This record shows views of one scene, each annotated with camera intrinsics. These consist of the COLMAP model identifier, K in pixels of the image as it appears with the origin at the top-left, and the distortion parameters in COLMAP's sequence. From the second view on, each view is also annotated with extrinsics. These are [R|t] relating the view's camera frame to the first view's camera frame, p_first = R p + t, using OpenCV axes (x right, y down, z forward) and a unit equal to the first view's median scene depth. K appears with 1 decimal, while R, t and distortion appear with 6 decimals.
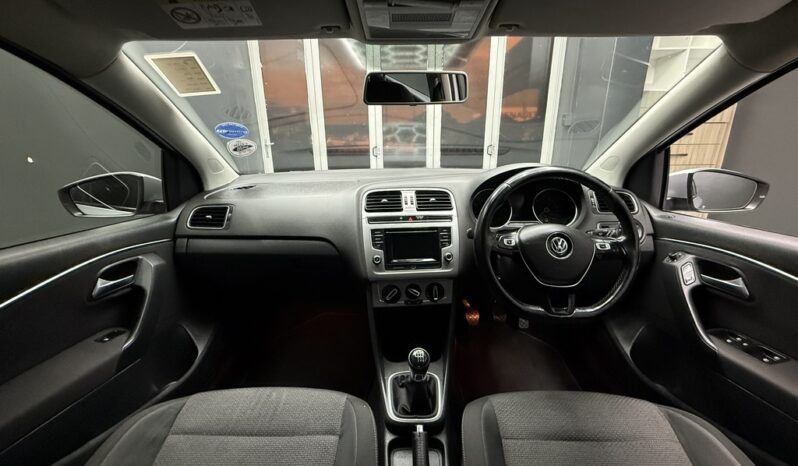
lens RADIAL K [[315.2, 0, 395.4], [0, 315.2, 230.9], [0, 0, 1]] dist [-0.003841, 0.001447]
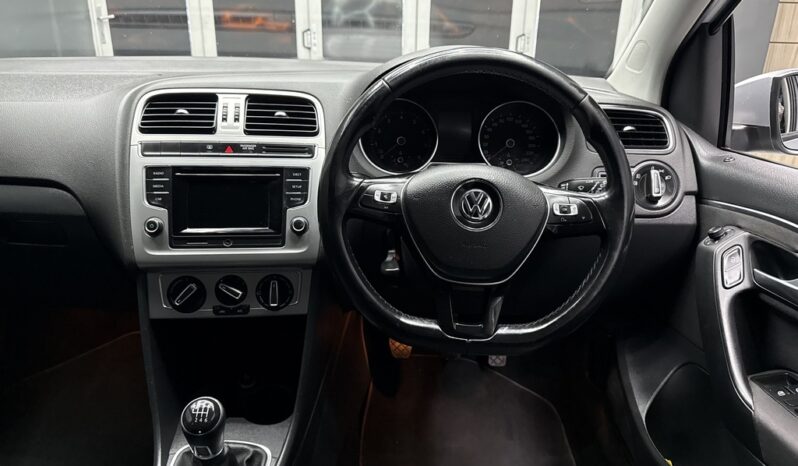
lens RADIAL K [[563.4, 0, 402.0], [0, 563.4, 232.4], [0, 0, 1]] dist [0.026287, -0.018736]
pose [[0.999118, 0.026437, 0.032616, 0.305200], [-0.028537, 0.997432, 0.065688, 0.028336], [-0.030796, -0.066561, 0.997307, 0.069578]]
